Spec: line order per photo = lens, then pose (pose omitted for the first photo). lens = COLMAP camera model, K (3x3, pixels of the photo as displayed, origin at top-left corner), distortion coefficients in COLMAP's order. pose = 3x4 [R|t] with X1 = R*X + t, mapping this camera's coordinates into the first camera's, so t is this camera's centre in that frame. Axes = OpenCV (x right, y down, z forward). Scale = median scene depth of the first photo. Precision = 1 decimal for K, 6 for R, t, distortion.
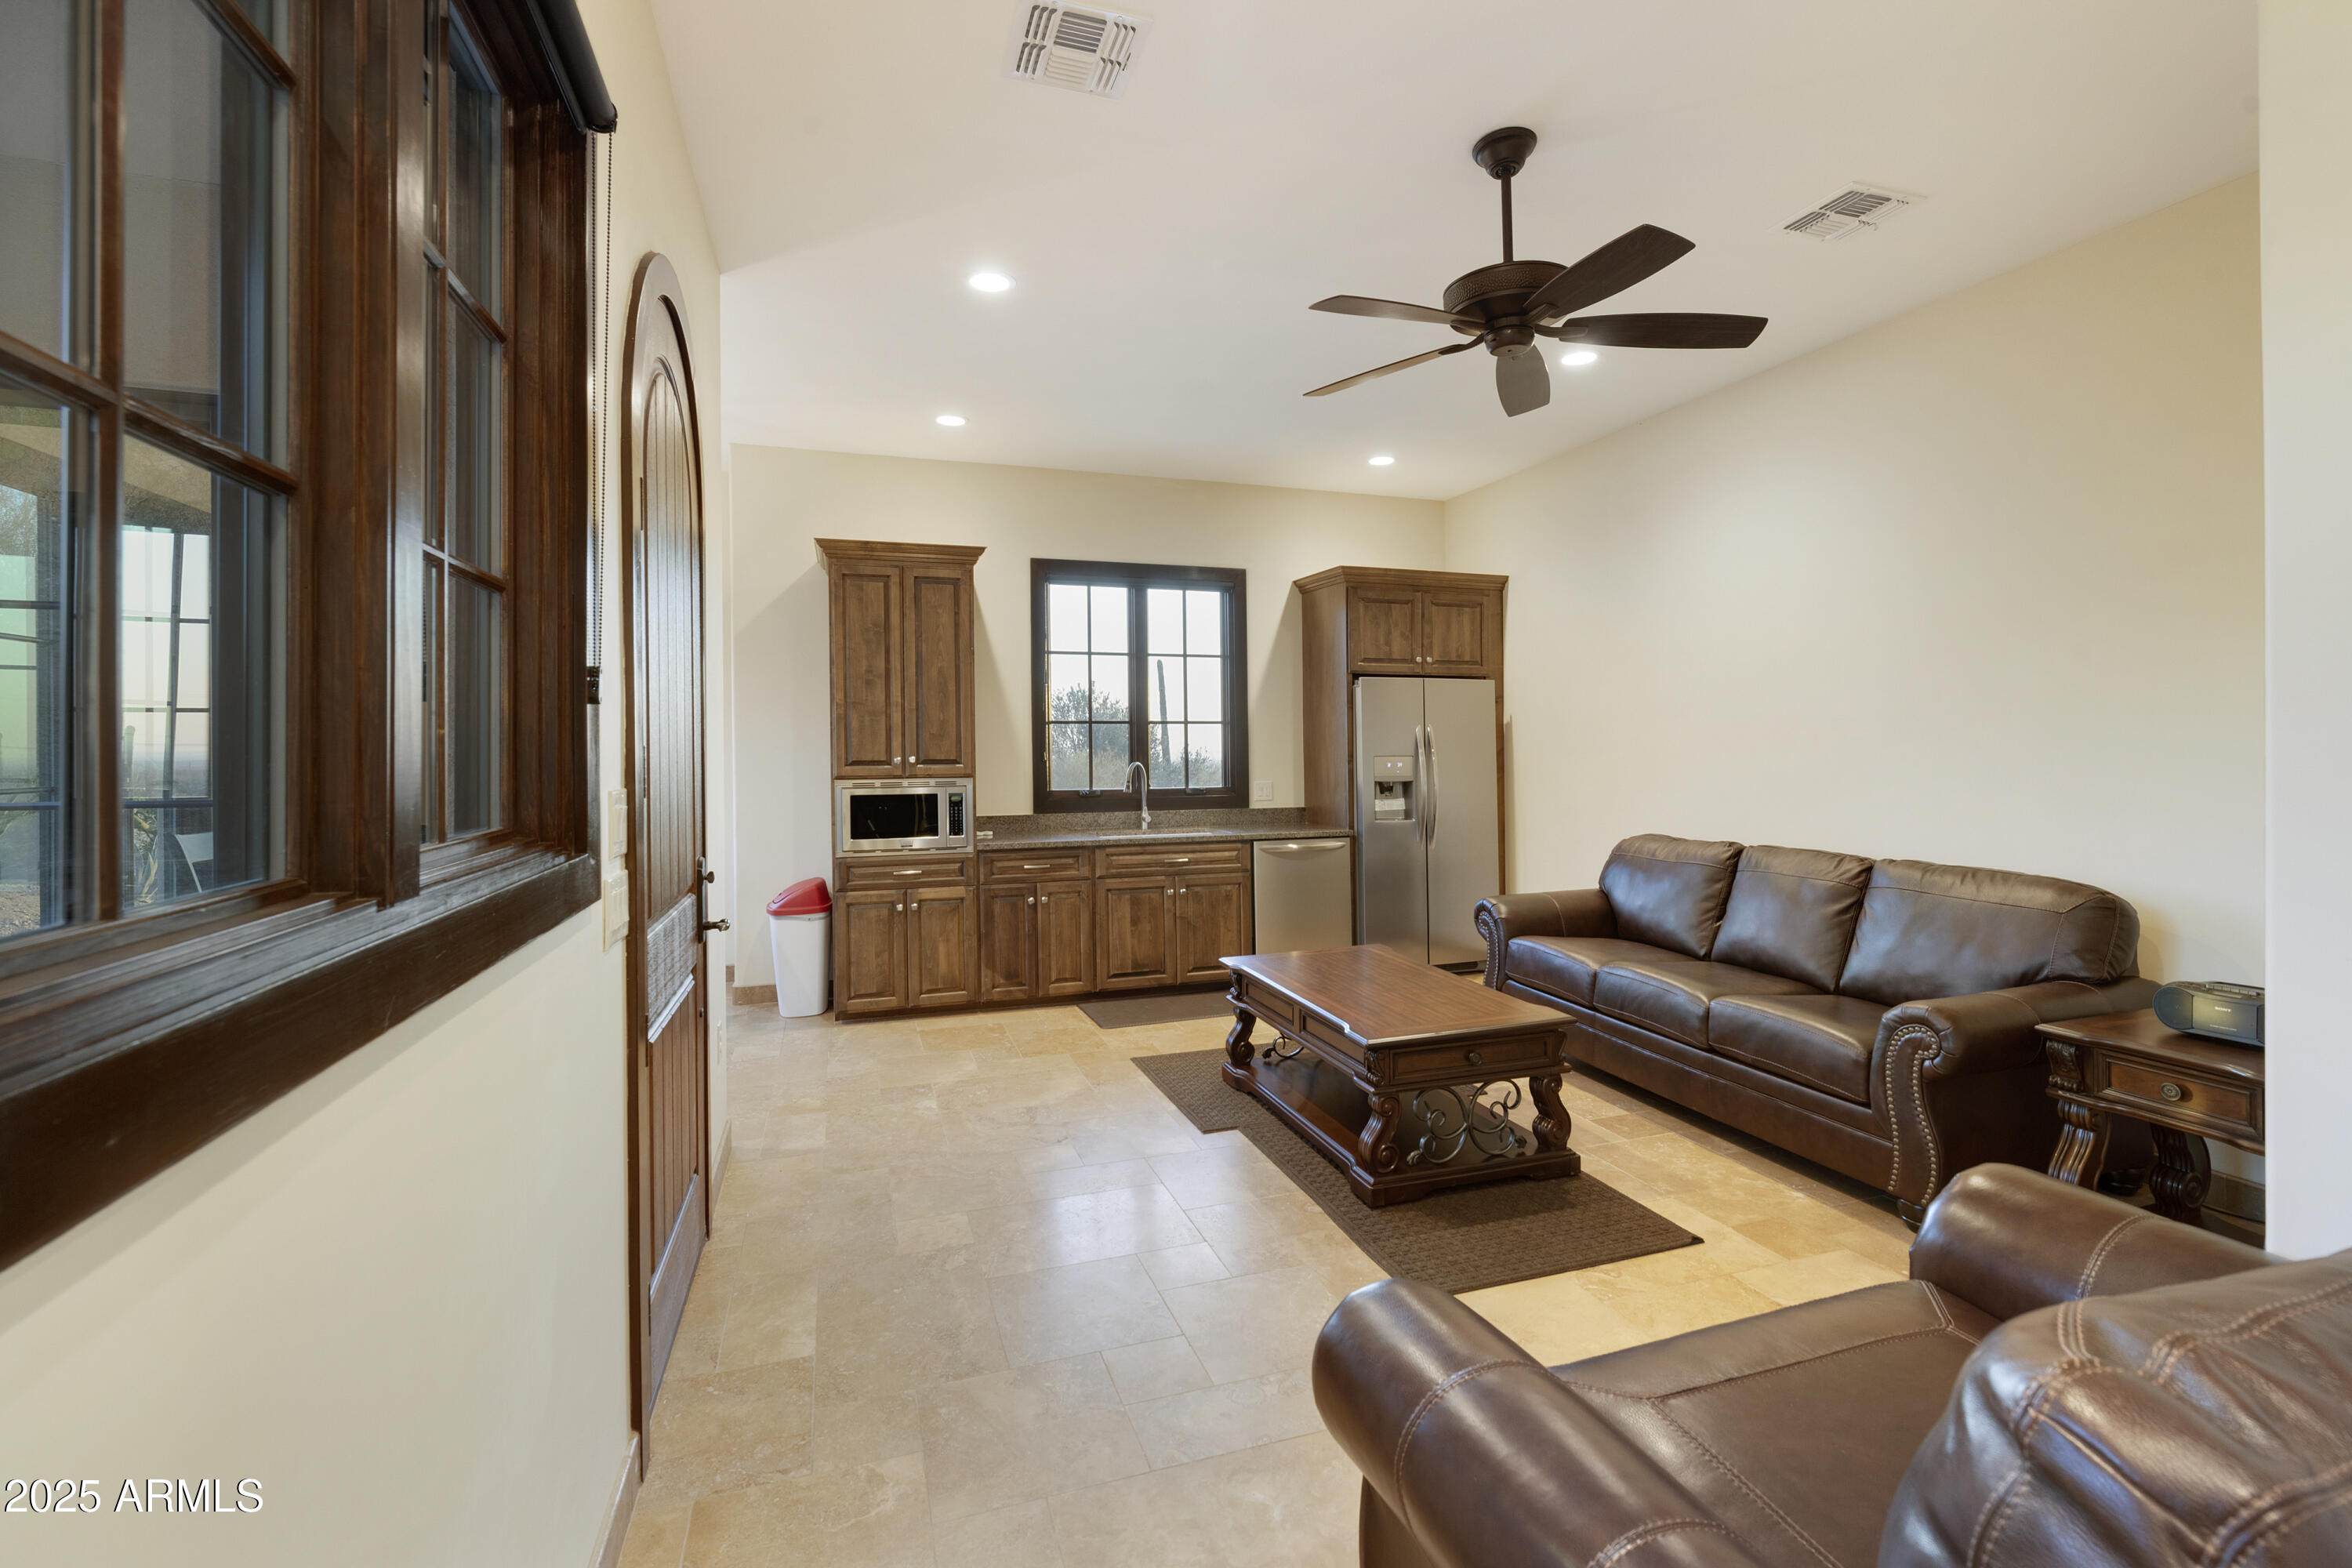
lens RADIAL K [[1014.7, 0, 1177.3], [0, 1014.7, 751.9], [0, 0, 1]] dist [-0.011466, -0.000051]
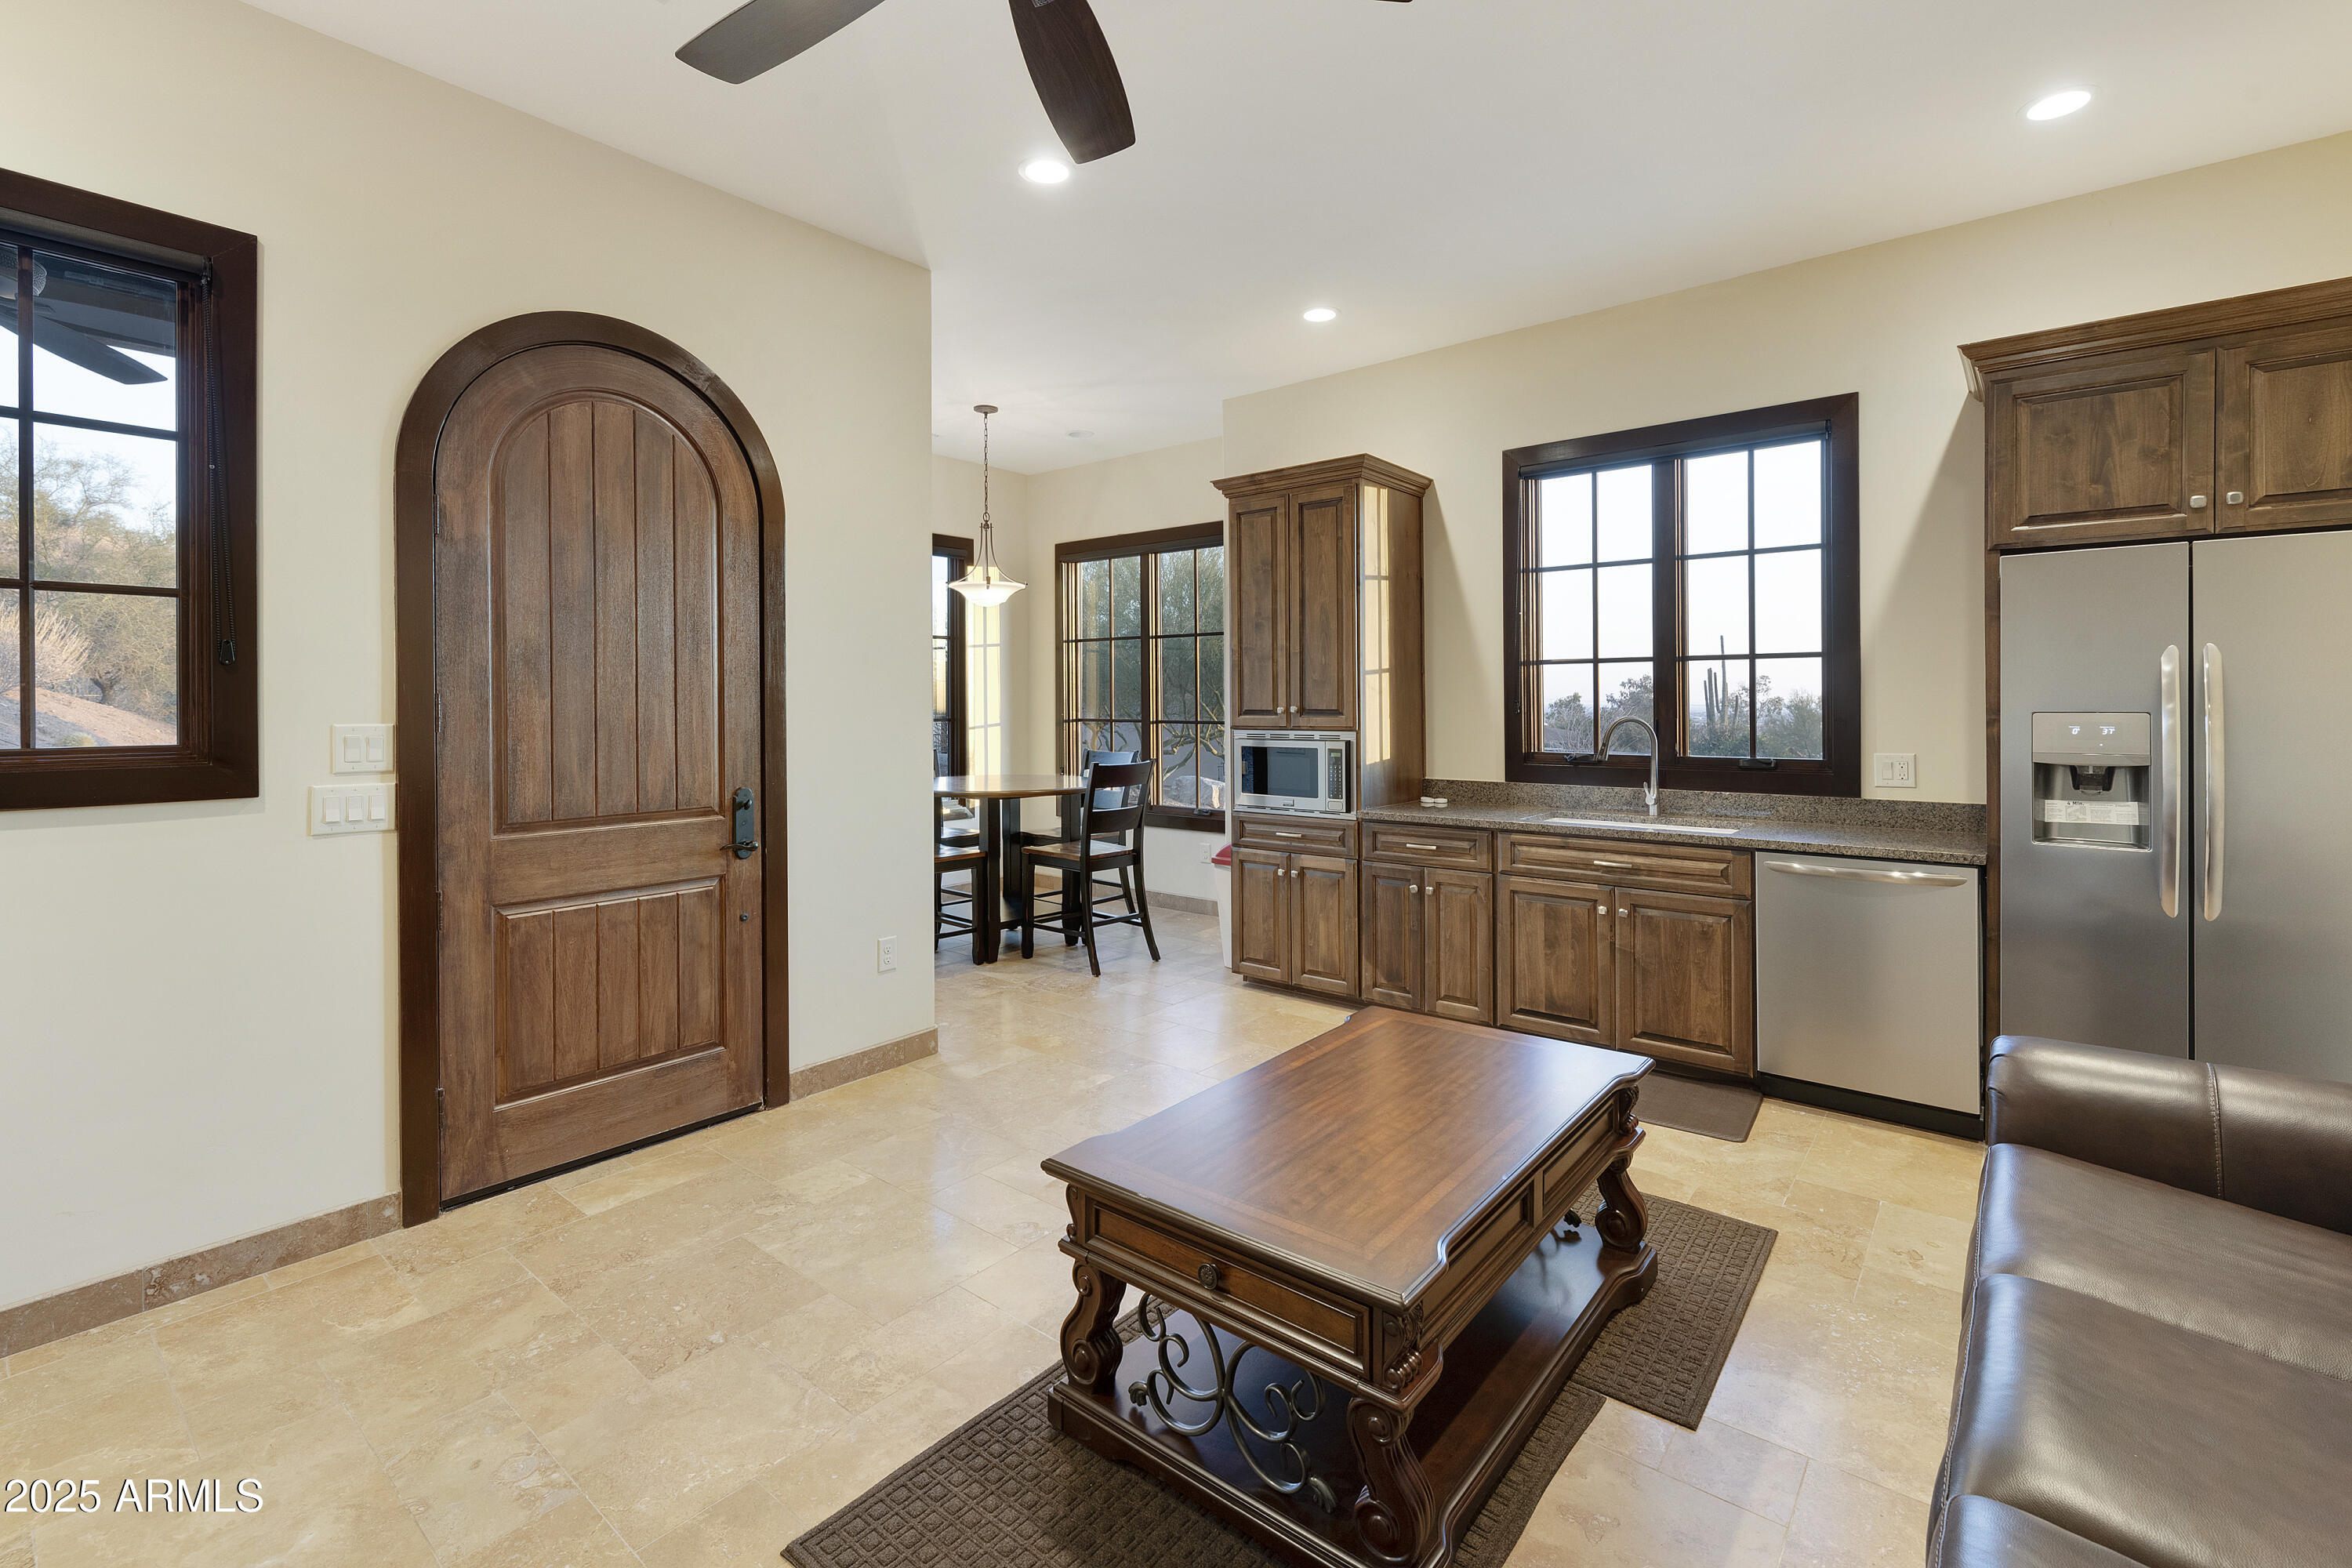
lens RADIAL K [[1030.9, 0, 1173.3], [0, 1030.9, 710.7], [0, 0, 1]] dist [0.000024, -0.000076]
pose [[0.534224, 0.009056, -0.845295, 0.435872], [-0.004928, 0.999959, 0.007598, 0.002409], [0.845329, 0.000107, 0.534247, 0.410400]]
